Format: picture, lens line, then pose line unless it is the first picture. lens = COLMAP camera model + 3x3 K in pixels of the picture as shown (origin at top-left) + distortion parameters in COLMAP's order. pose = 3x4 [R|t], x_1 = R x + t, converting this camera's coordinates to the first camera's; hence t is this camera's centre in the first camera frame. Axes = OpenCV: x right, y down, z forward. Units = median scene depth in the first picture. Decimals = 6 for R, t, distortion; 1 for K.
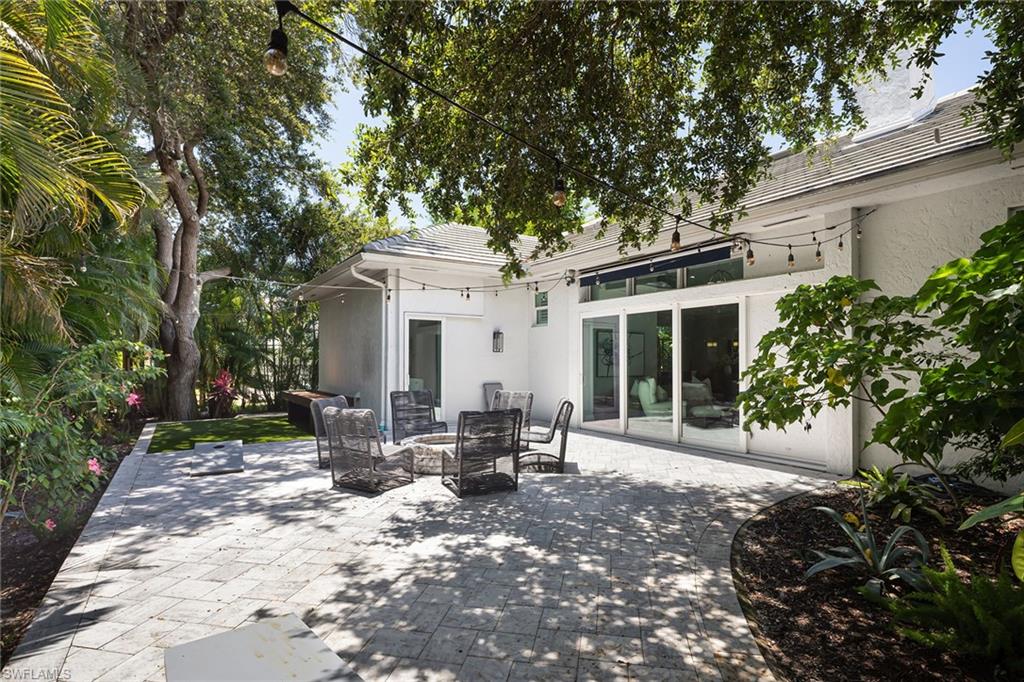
lens RADIAL K [[497.2, 0, 514.1], [0, 497.2, 346.6], [0, 0, 1]] dist [0.000982, 0.000831]
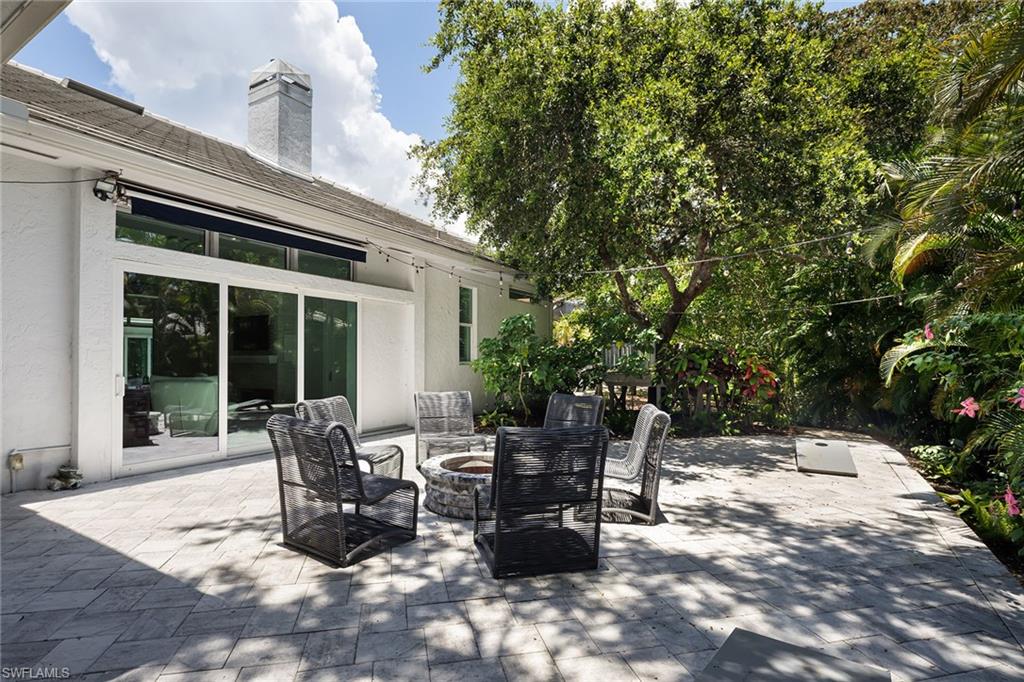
lens RADIAL K [[497.2, 0, 513.1], [0, 497.2, 345.9], [0, 0, 1]] dist [0.000982, 0.000831]
pose [[-0.423785, 0.022808, 0.905476, -1.104080], [-0.022337, 0.999116, -0.035621, 0.066253], [-0.905487, -0.035322, -0.422901, 1.789535]]
